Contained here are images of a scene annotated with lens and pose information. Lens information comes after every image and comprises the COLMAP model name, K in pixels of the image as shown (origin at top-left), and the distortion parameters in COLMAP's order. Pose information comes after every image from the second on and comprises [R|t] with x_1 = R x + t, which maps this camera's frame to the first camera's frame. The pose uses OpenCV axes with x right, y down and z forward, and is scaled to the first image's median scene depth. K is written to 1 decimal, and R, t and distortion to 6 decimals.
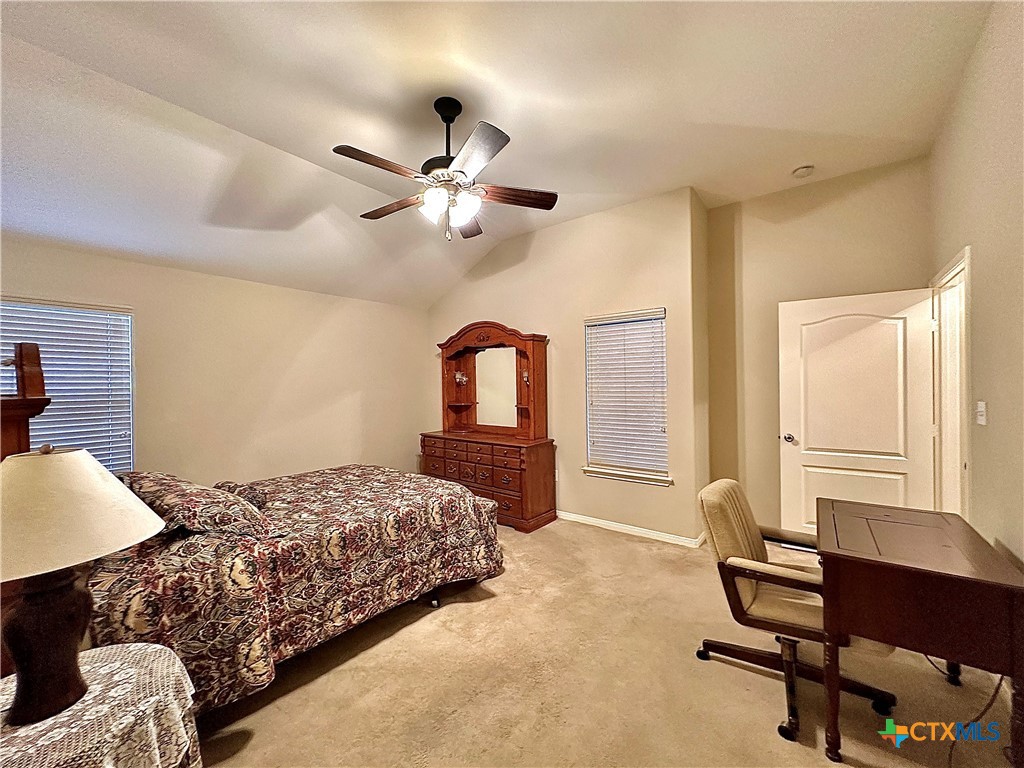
lens RADIAL K [[408.2, 0, 515.5], [0, 408.2, 382.3], [0, 0, 1]] dist [-0.003056, 0.000277]
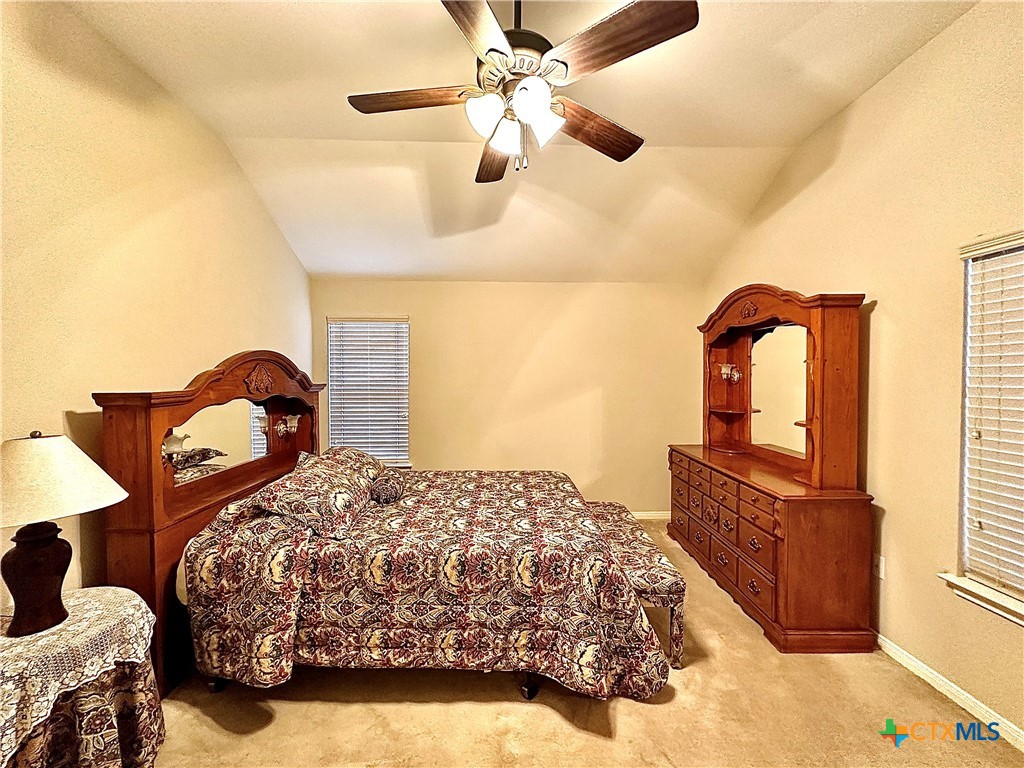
lens RADIAL K [[408.2, 0, 514.9], [0, 408.2, 383.8], [0, 0, 1]] dist [-0.003056, 0.000277]
pose [[0.630390, 0.031161, -0.775653, 0.352398], [-0.009797, 0.999434, 0.032189, -0.023729], [0.776217, -0.012692, 0.630338, 0.573965]]
